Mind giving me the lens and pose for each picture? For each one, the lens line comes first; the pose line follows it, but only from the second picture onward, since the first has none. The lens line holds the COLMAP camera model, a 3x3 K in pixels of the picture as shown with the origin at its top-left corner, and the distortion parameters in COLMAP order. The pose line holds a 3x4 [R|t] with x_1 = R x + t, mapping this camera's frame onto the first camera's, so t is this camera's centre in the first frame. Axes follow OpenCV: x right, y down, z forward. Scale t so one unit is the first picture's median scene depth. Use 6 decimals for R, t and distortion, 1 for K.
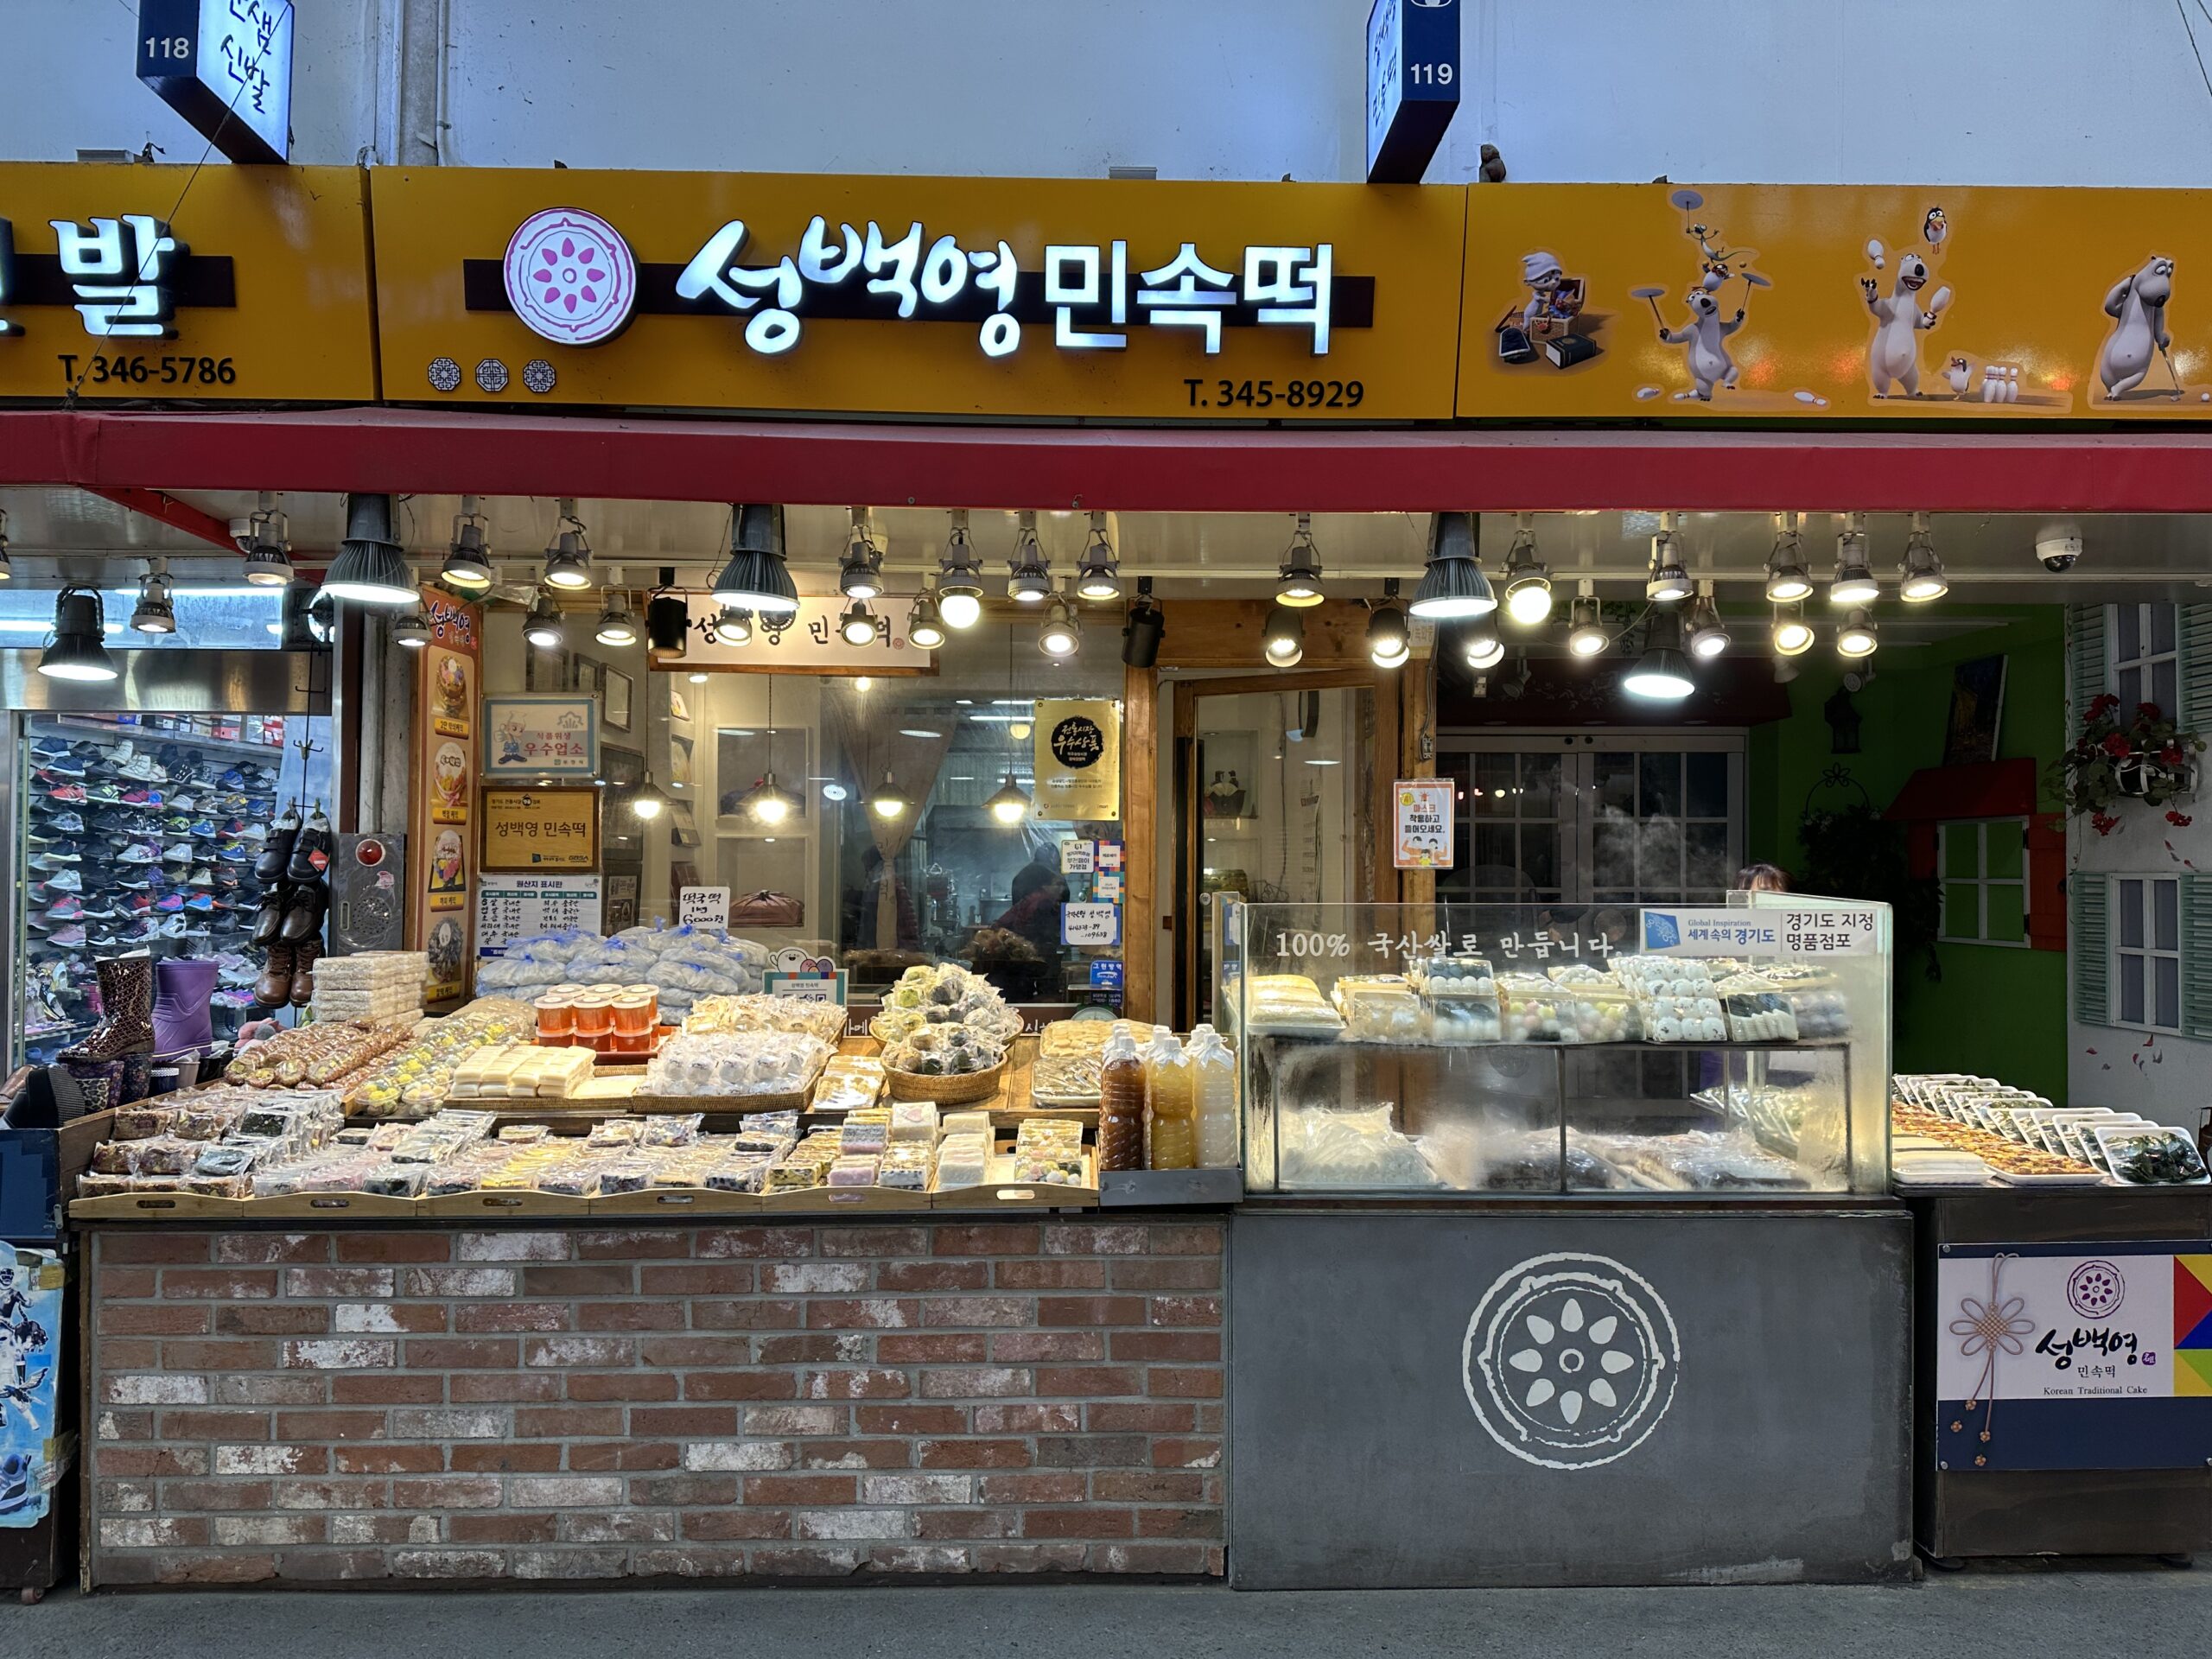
lens RADIAL K [[1531.7, 0, 1100.4], [0, 1531.7, 861.2], [0, 0, 1]] dist [-0.043088, -0.003856]
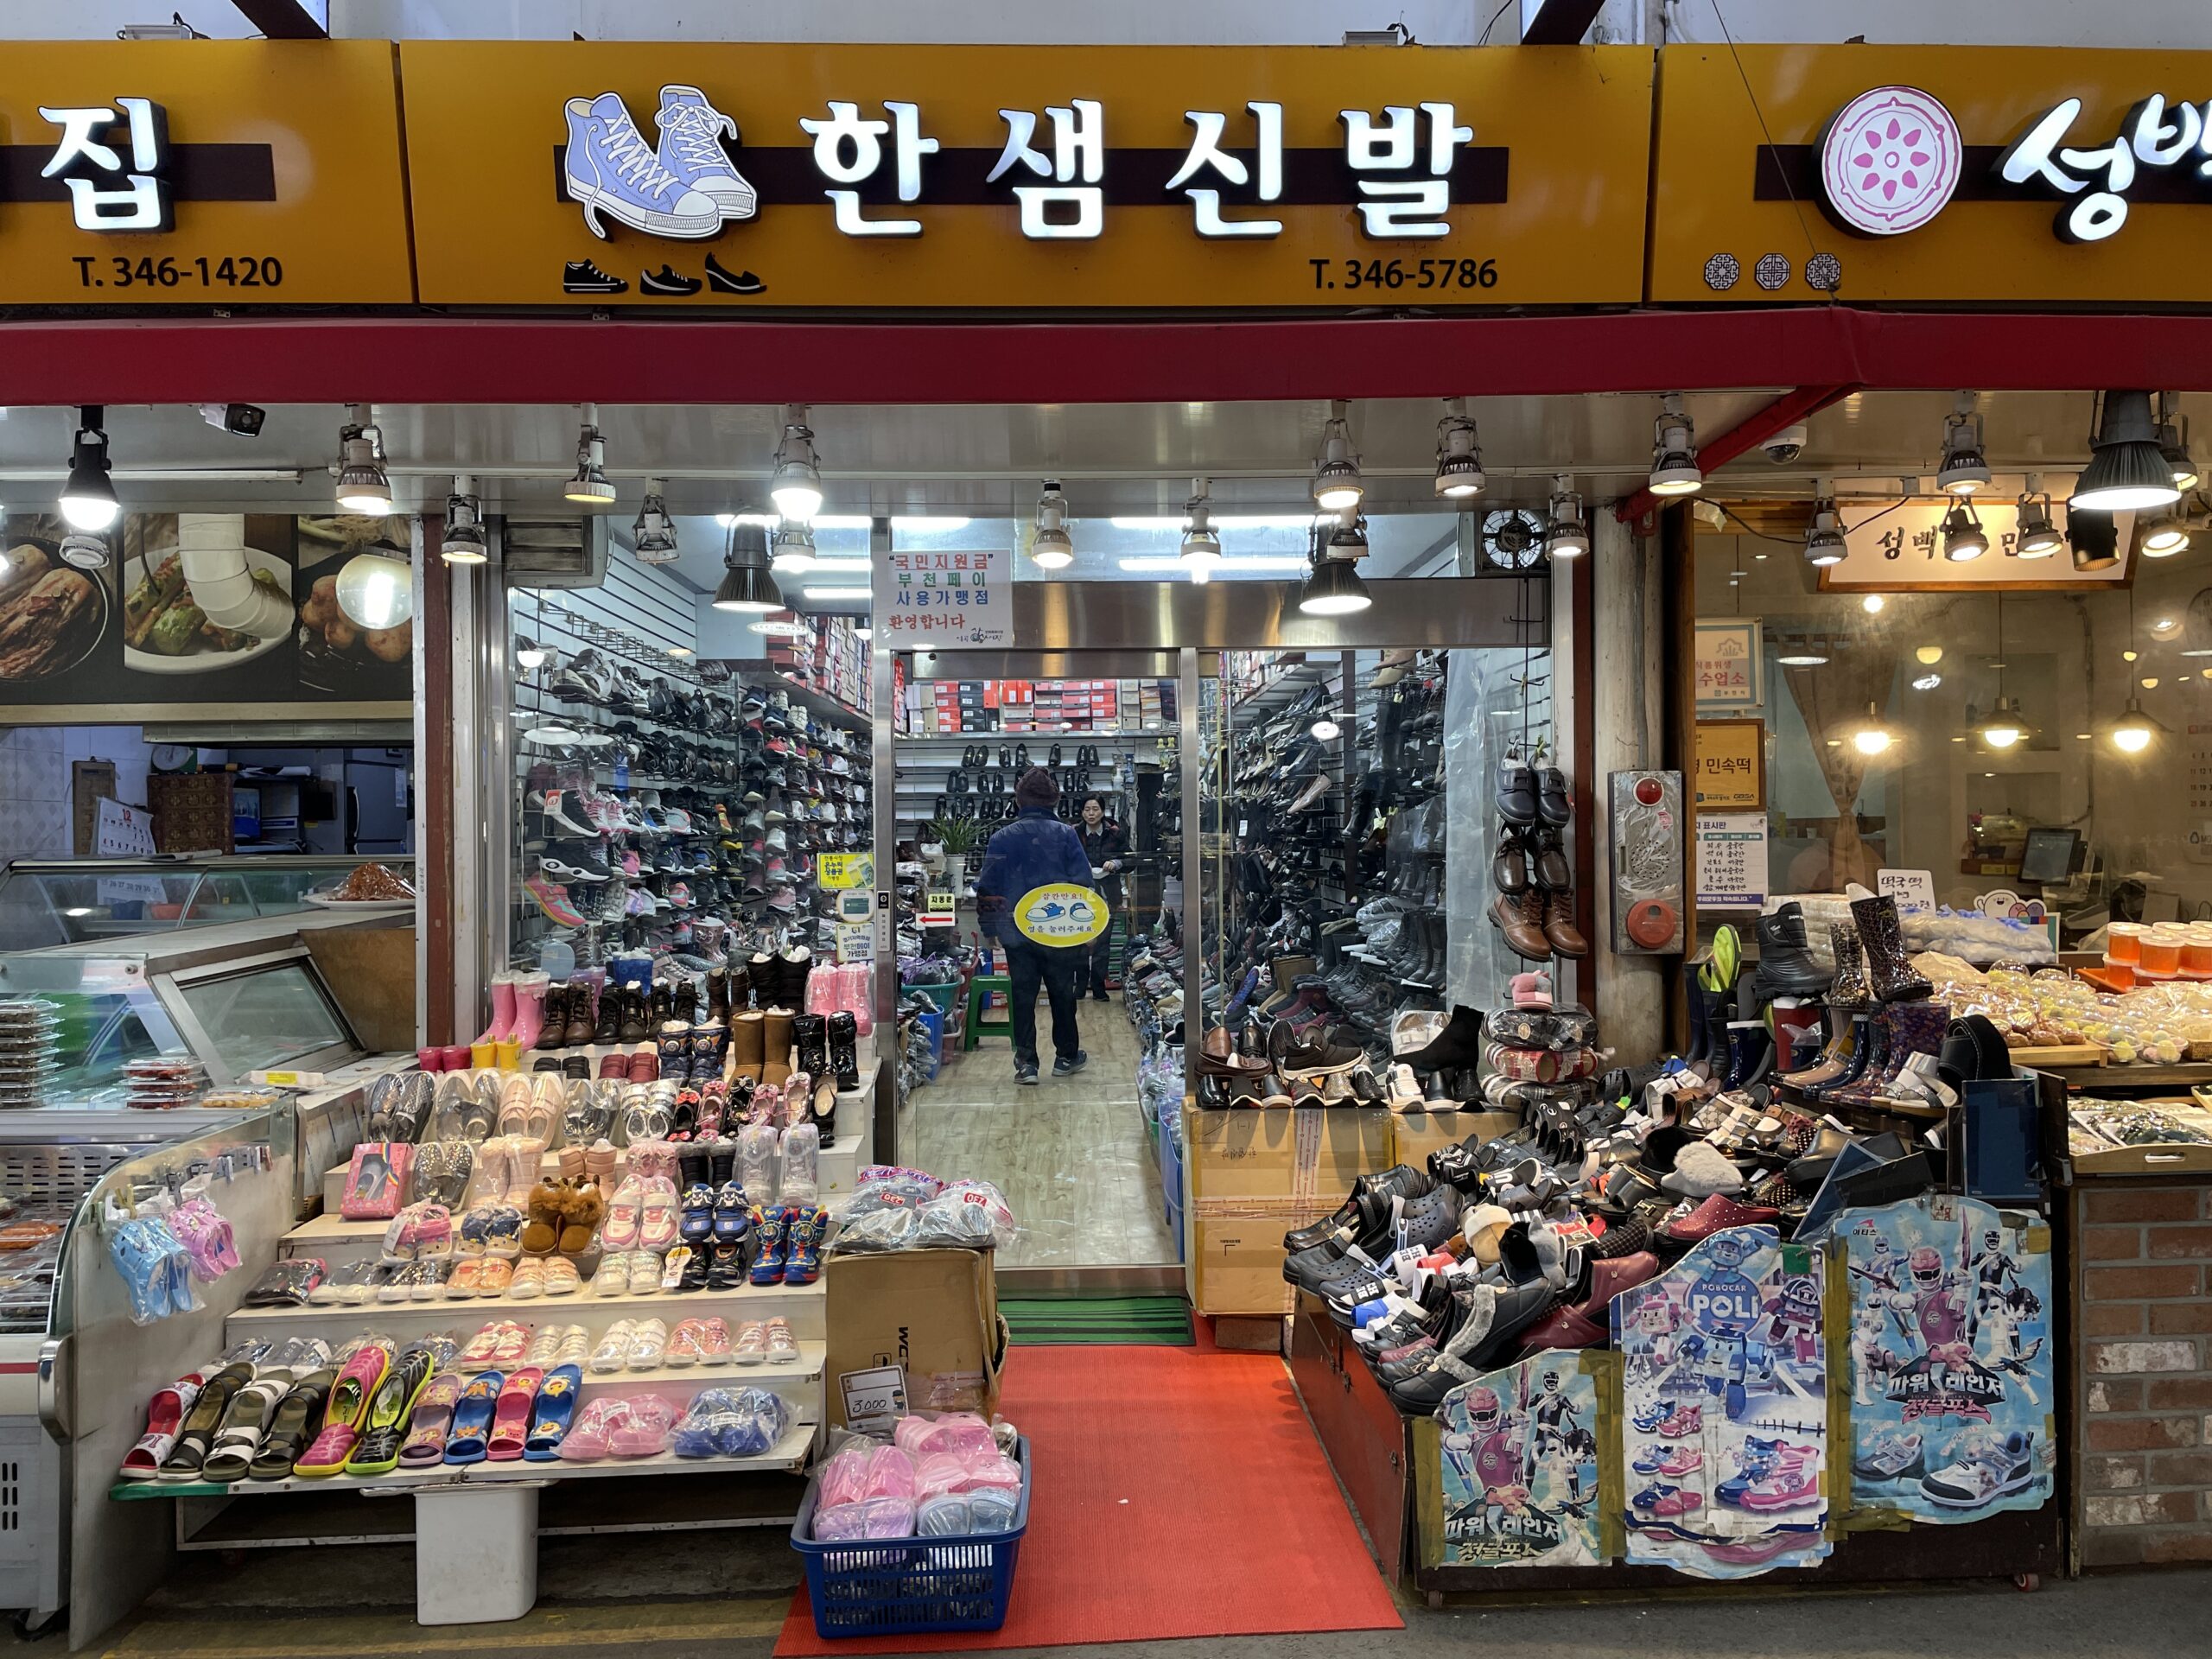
lens RADIAL K [[1715.0, 0, 1112.3], [0, 1715.0, 799.9], [0, 0, 1]] dist [0.114194, -0.183667]
pose [[0.998847, -0.017607, -0.044651, -0.777567], [0.017348, 0.999830, -0.006196, -0.000128], [0.044752, 0.005414, 0.998983, -0.076490]]
